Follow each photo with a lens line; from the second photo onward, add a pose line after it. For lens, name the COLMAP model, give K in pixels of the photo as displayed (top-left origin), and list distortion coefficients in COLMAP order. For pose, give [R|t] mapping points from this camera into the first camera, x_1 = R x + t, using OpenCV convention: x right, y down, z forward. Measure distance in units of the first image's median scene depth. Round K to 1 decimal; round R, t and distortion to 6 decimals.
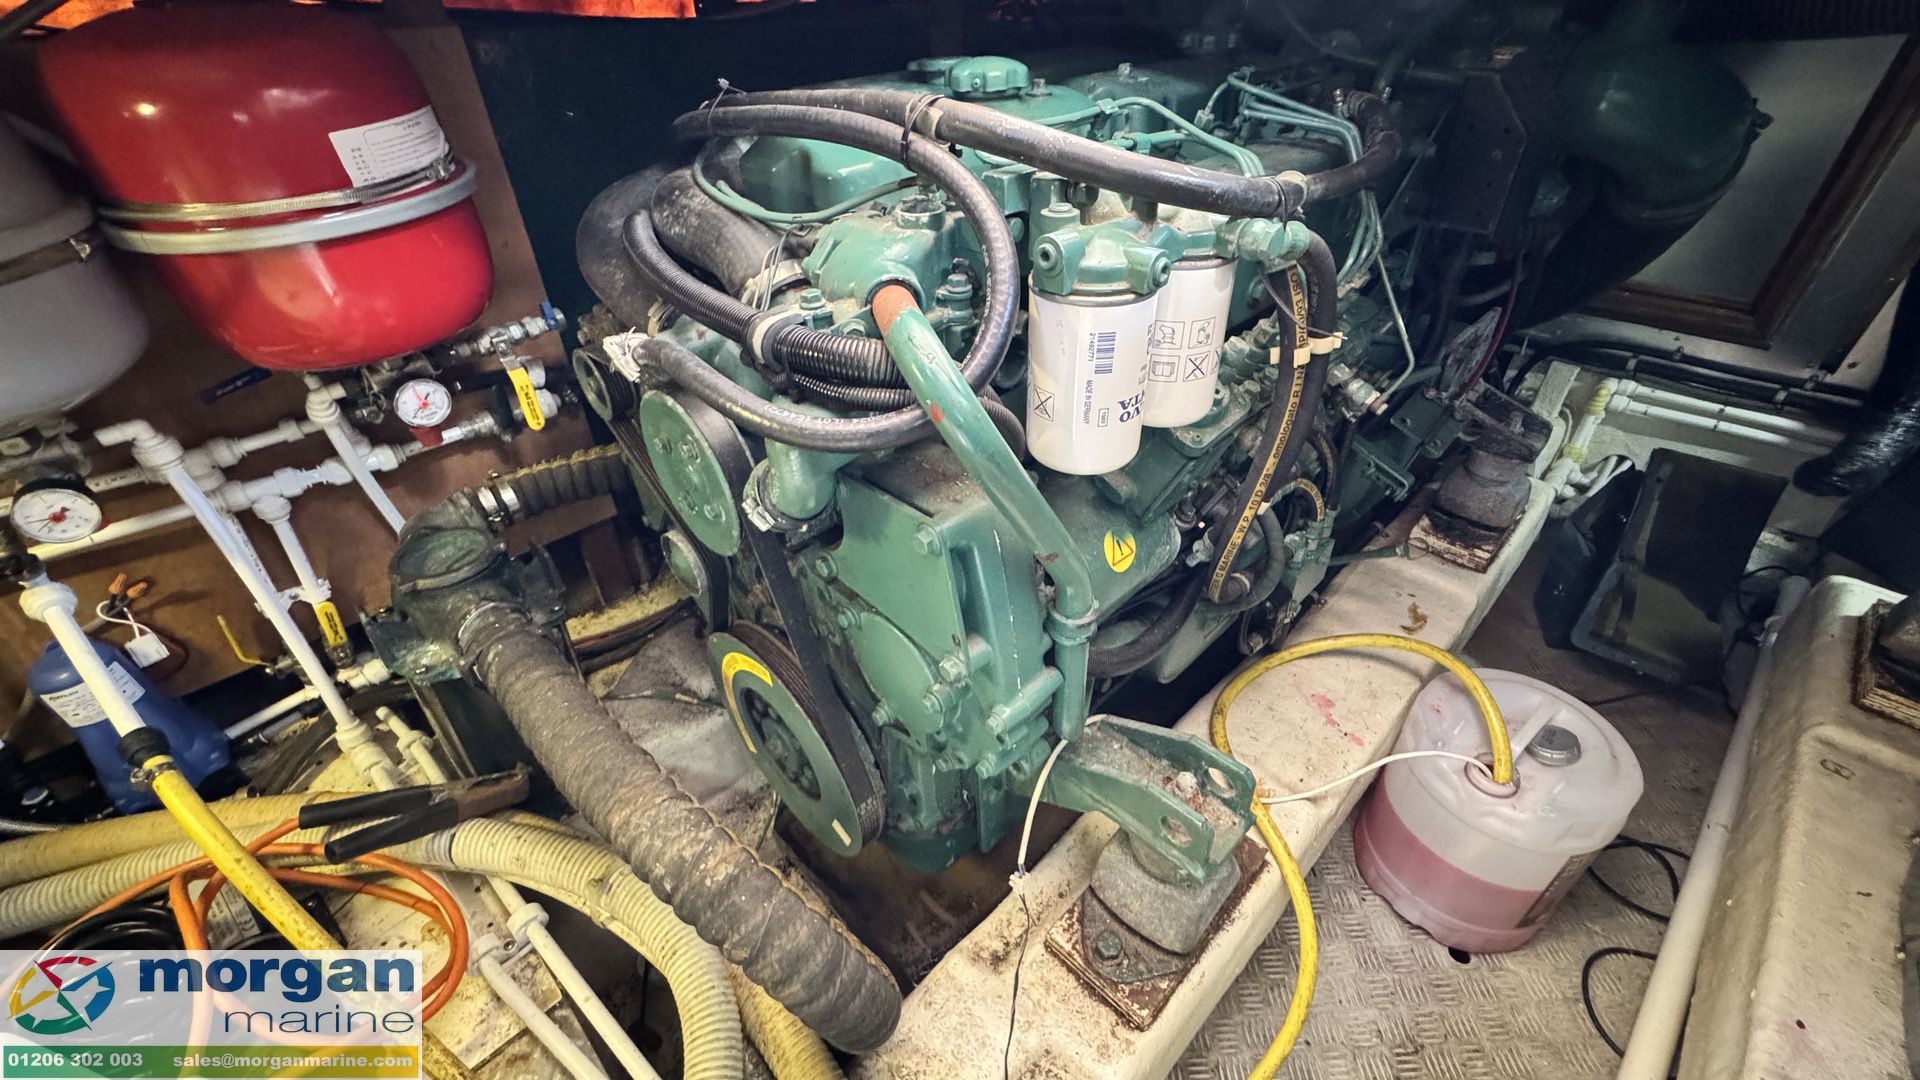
lens RADIAL K [[768.5, 0, 958.3], [0, 768.5, 539.8], [0, 0, 1]] dist [-0.004427, 0.000554]
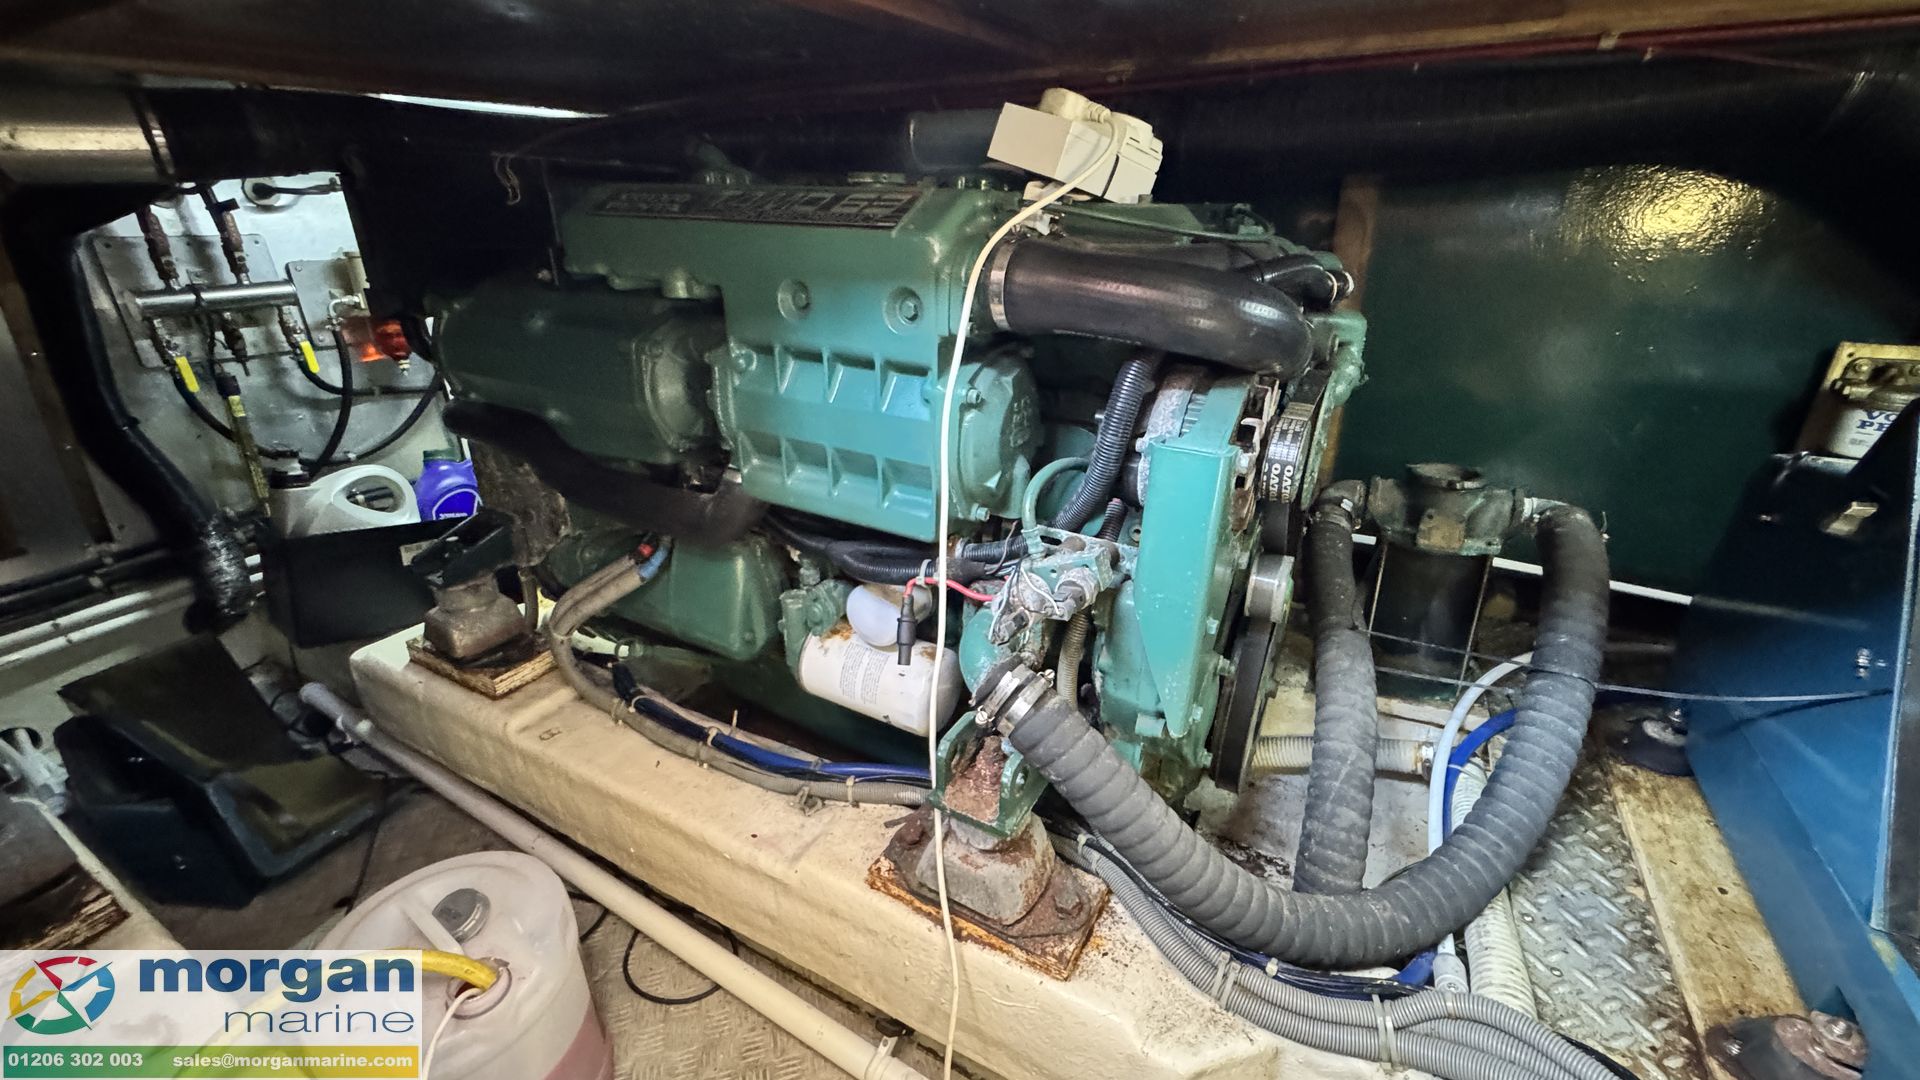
lens RADIAL K [[768.5, 0, 958.3], [0, 768.5, 539.8], [0, 0, 1]] dist [-0.004427, 0.000554]
pose [[-0.294936, -0.365863, 0.882699, -0.002288], [0.566989, 0.676567, 0.469873, -0.096294], [-0.769114, 0.639062, 0.007896, 0.252278]]
